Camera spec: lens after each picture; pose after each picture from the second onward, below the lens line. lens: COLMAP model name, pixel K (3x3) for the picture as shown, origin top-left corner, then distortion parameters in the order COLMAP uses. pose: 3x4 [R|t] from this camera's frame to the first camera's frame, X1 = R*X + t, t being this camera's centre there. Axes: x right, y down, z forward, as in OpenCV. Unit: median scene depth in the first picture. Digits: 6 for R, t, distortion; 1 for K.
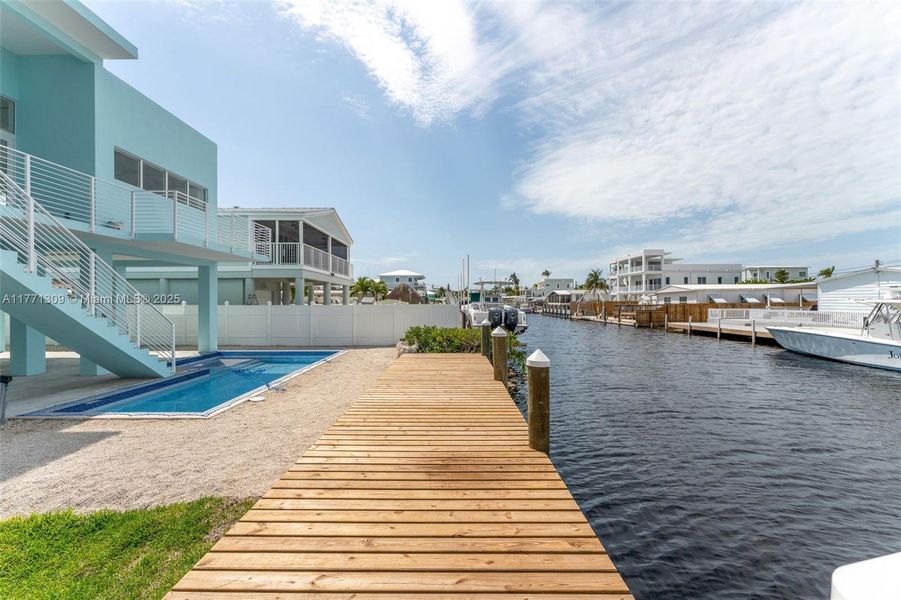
lens RADIAL K [[356.1, 0, 449.3], [0, 356.1, 301.3], [0, 0, 1]] dist [0.001071, 0.000195]
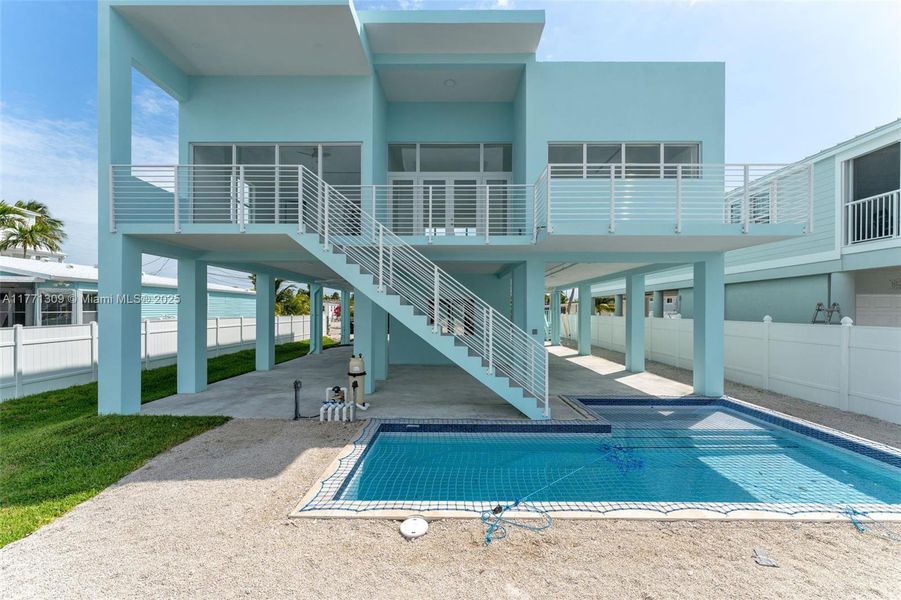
lens RADIAL K [[362.5, 0, 450.3], [0, 362.5, 310.8], [0, 0, 1]] dist [0.000959, 0.000107]
pose [[0.003265, 0.001458, -0.999994, -0.033302], [0.000322, 0.999999, 0.001459, -0.015291], [0.999995, -0.000327, 0.003265, 0.752920]]
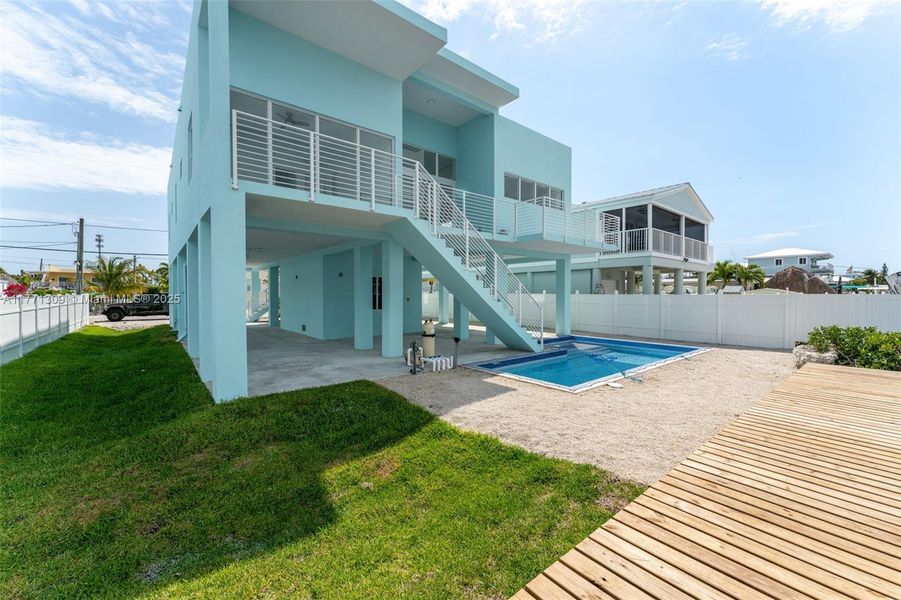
lens RADIAL K [[361.2, 0, 451.3], [0, 361.2, 299.9], [0, 0, 1]] dist [0.000356, 0.000151]
pose [[0.641732, 0.017414, -0.766731, -0.036977], [-0.000250, 0.999747, 0.022497, 0.005768], [0.766929, -0.014245, 0.641574, -0.011758]]
